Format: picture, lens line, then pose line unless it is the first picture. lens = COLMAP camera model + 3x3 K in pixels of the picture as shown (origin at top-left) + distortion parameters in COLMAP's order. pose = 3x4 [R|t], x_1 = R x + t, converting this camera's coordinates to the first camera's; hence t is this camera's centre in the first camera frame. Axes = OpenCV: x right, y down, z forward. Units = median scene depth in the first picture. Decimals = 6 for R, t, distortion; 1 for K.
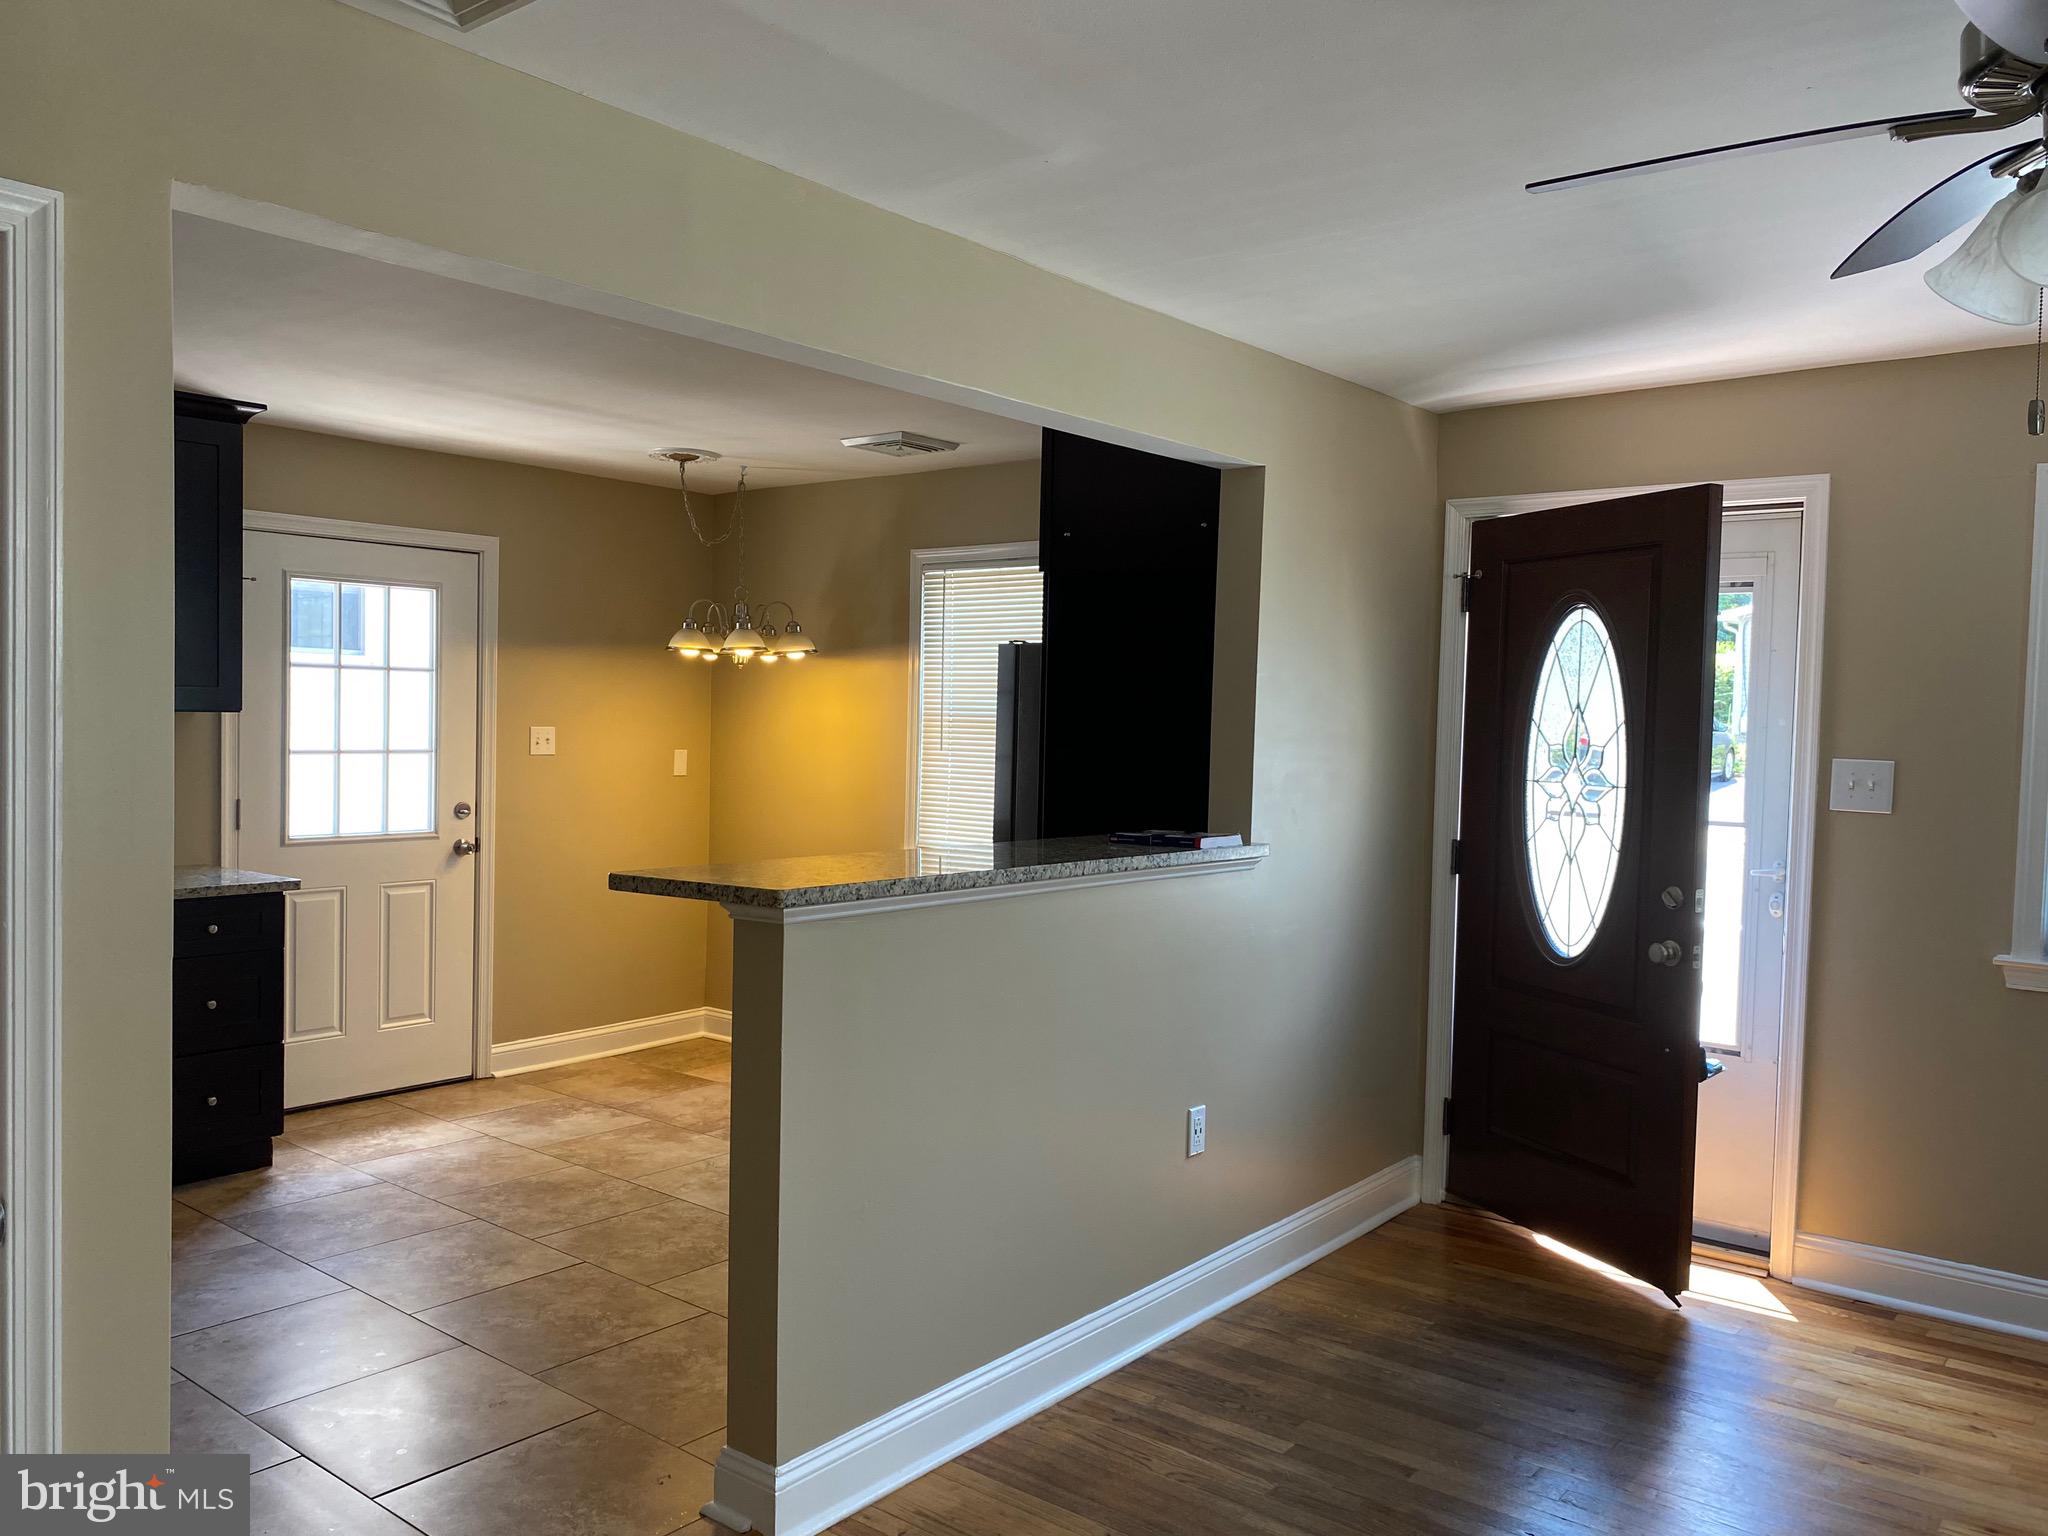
lens RADIAL K [[1542.0, 0, 1013.4], [0, 1542.0, 762.0], [0, 0, 1]] dist [0.032419, -0.061418]
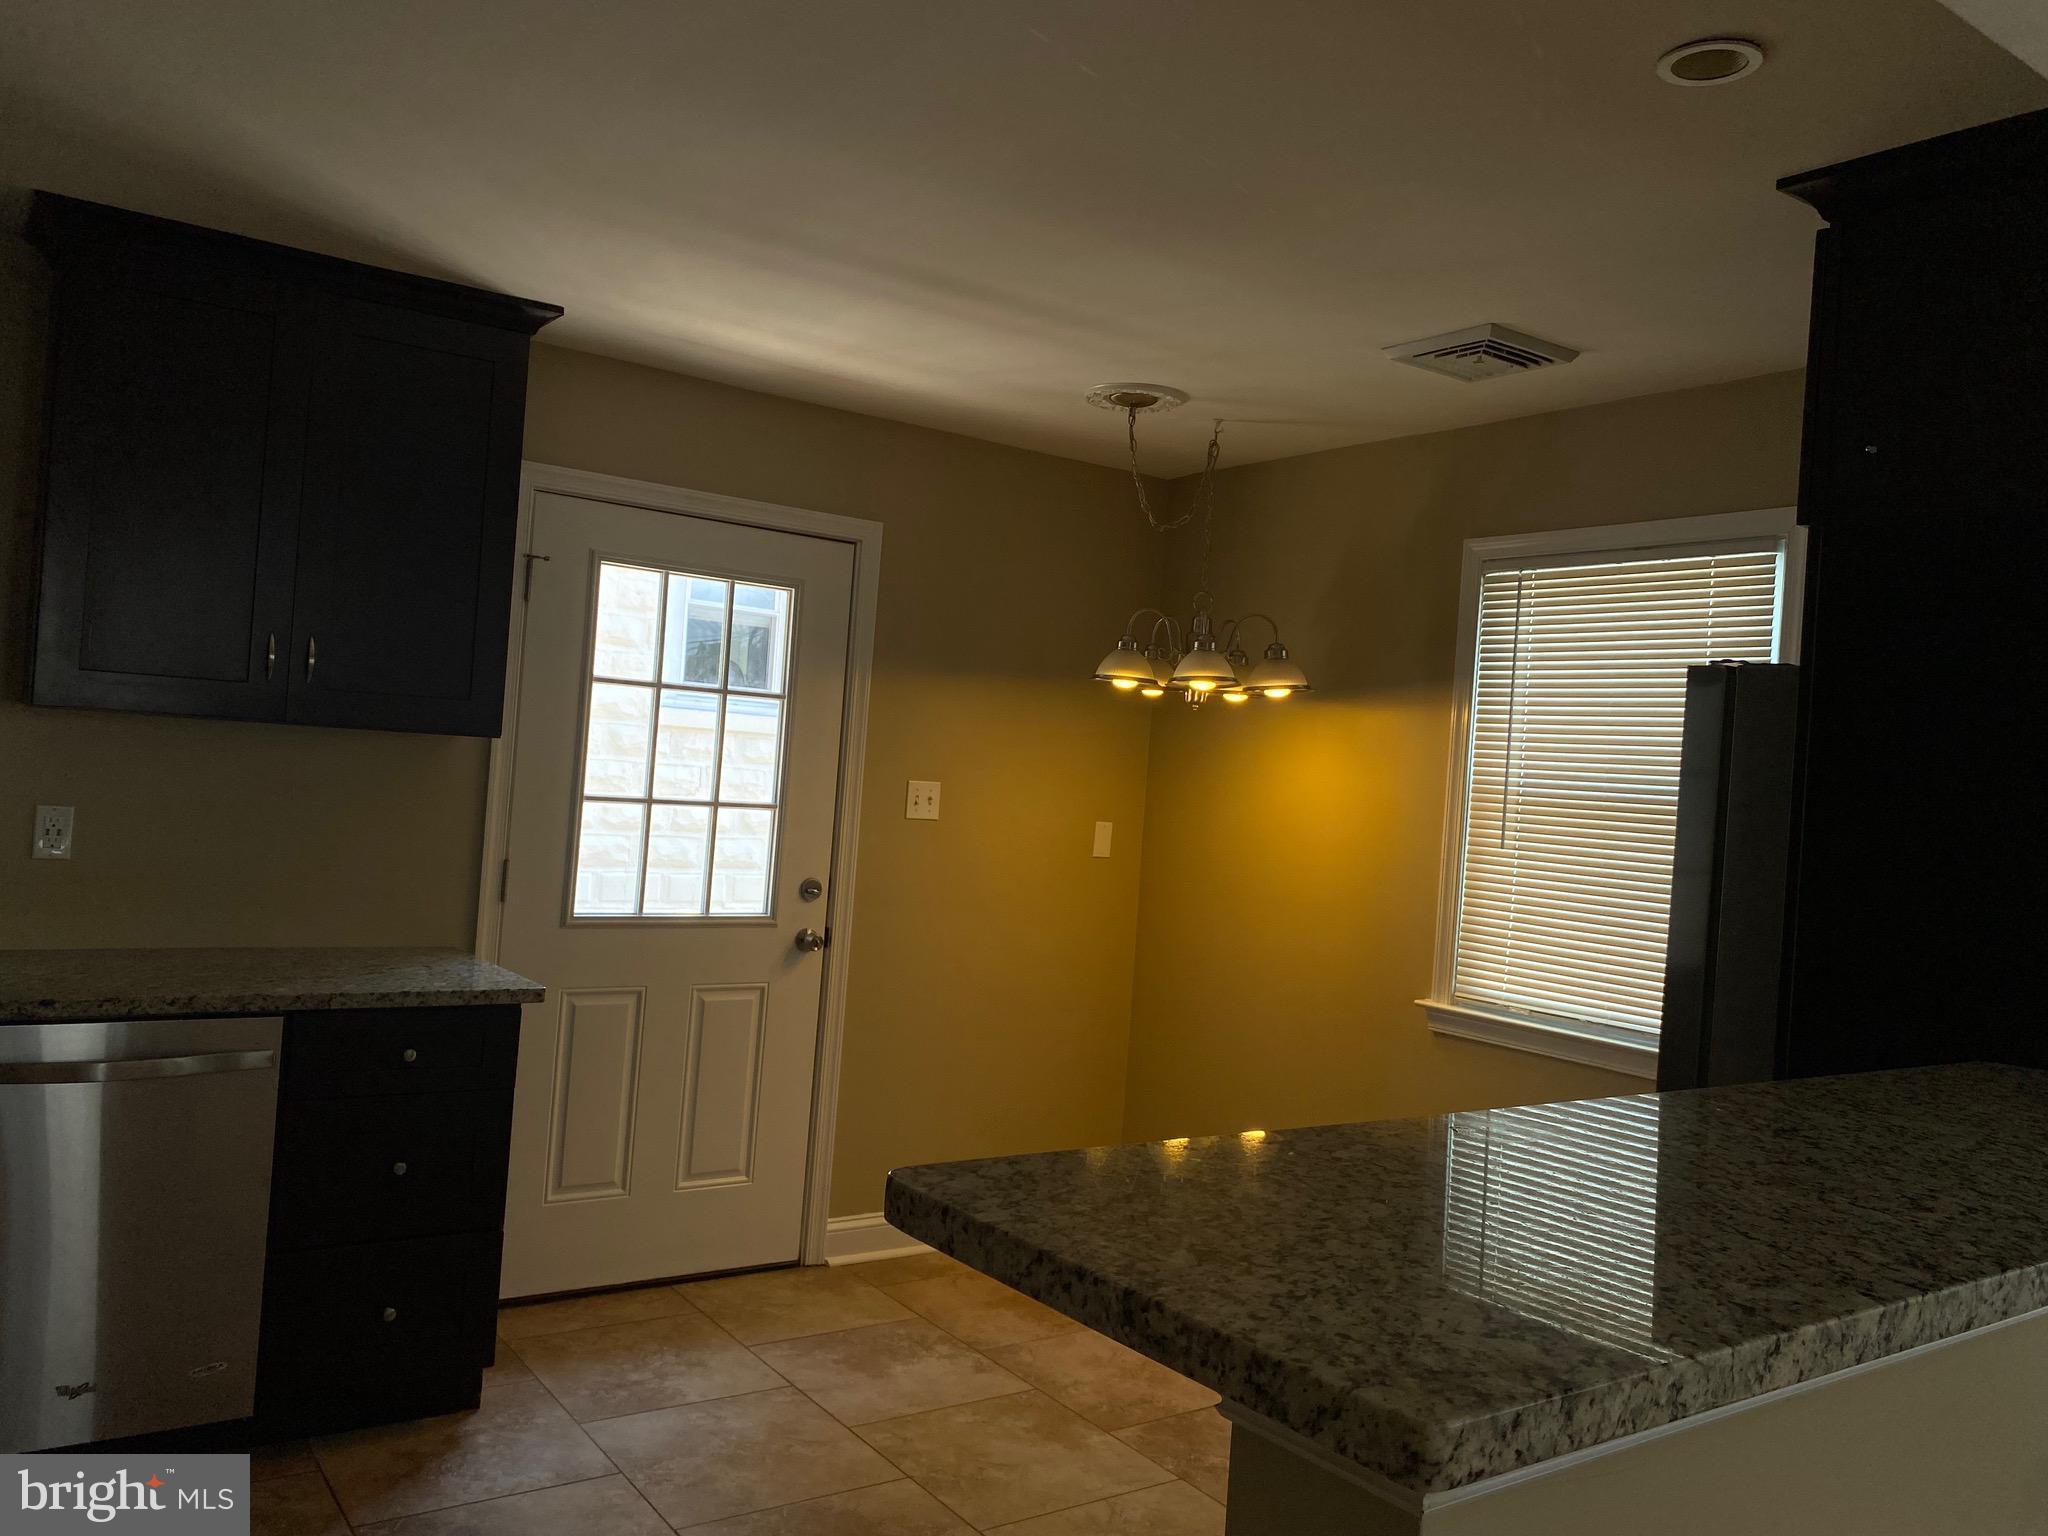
lens RADIAL K [[1542.0, 0, 1013.4], [0, 1542.0, 762.0], [0, 0, 1]] dist [0.032419, -0.061418]
pose [[0.961012, 0.044680, -0.272874, -0.072465], [-0.057520, 0.997573, -0.039232, -0.006241], [0.270459, 0.053399, 0.961250, 0.344214]]
